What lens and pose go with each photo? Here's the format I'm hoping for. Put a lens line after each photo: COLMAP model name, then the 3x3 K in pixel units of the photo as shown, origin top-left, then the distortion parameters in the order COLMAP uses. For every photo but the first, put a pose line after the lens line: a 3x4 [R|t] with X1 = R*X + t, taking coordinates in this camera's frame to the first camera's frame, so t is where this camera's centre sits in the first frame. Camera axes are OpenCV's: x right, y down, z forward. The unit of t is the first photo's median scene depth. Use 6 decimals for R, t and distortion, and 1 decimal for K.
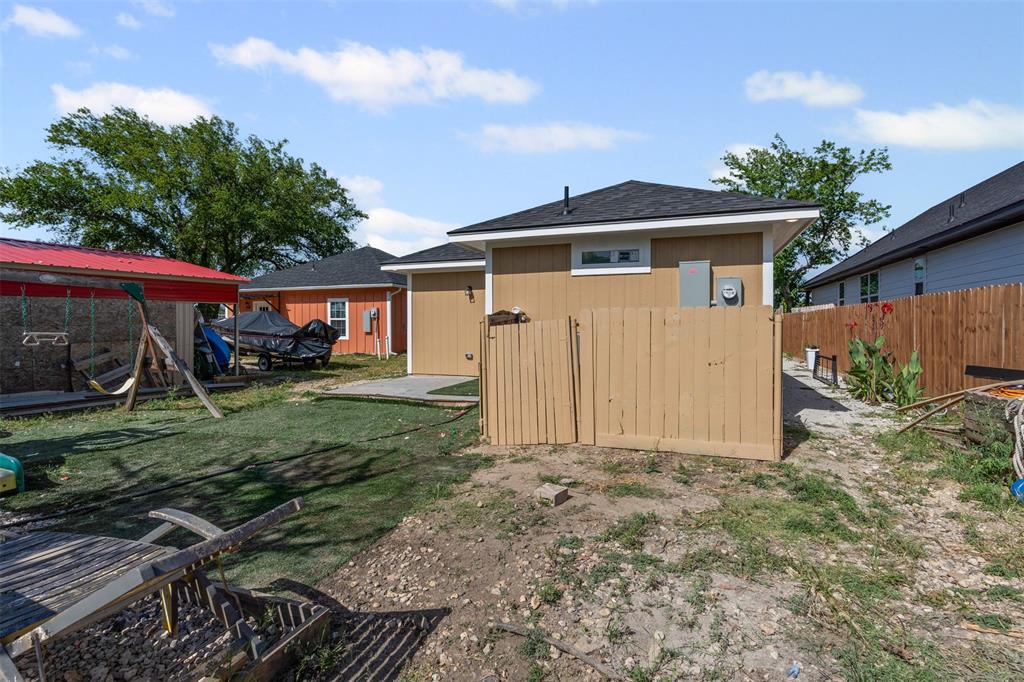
lens RADIAL K [[473.3, 0, 504.3], [0, 473.3, 332.8], [0, 0, 1]] dist [-0.010784, 0.004017]
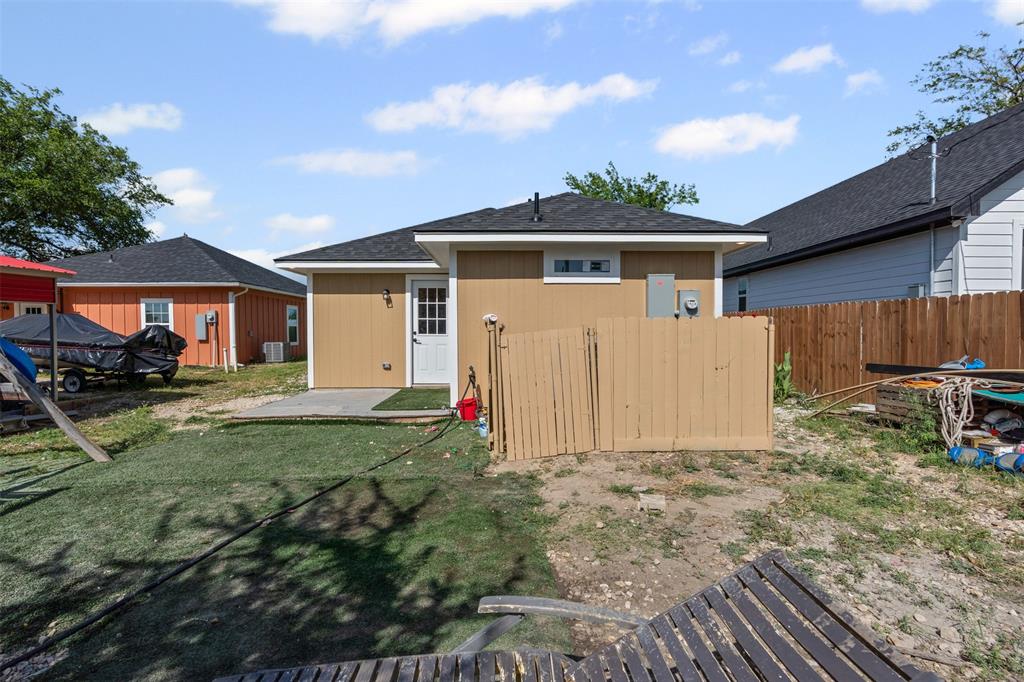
lens RADIAL K [[473.3, 0, 498.2], [0, 473.3, 345.2], [0, 0, 1]] dist [-0.010784, 0.004017]
pose [[0.932231, -0.013447, 0.361613, -0.289938], [0.007747, 0.999822, 0.017207, -0.007866], [-0.361780, -0.013240, 0.932169, 0.098046]]
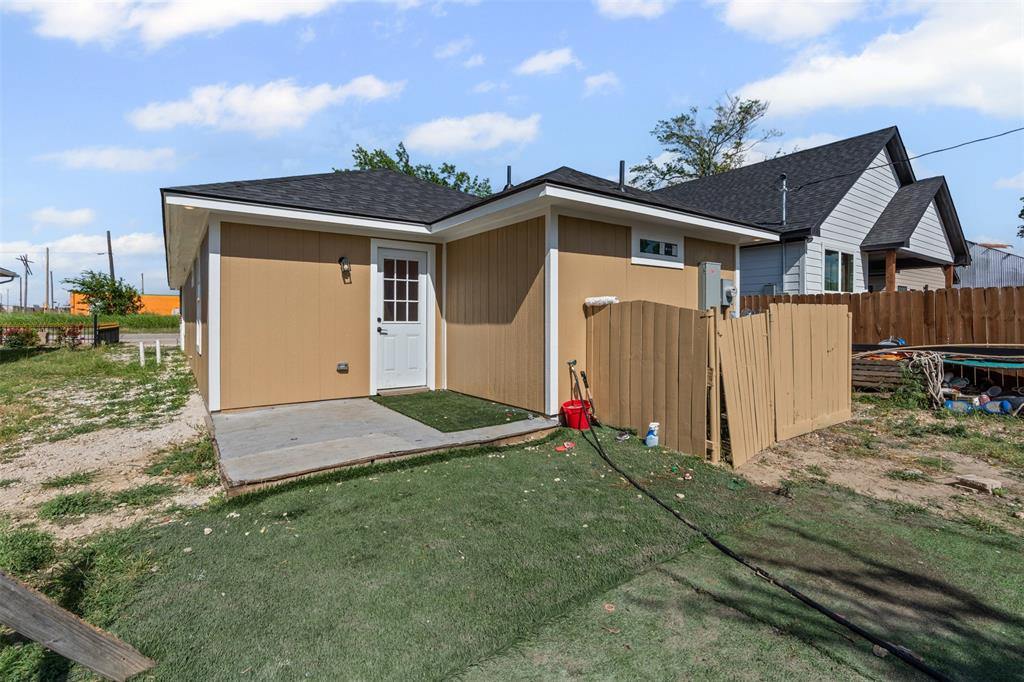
lens RADIAL K [[473.3, 0, 490.0], [0, 473.3, 325.0], [0, 0, 1]] dist [-0.010784, 0.004017]
pose [[0.561103, -0.010806, 0.827675, -0.695862], [0.011393, 0.999921, 0.005332, -0.012784], [-0.827667, 0.006438, 0.561182, 0.678192]]
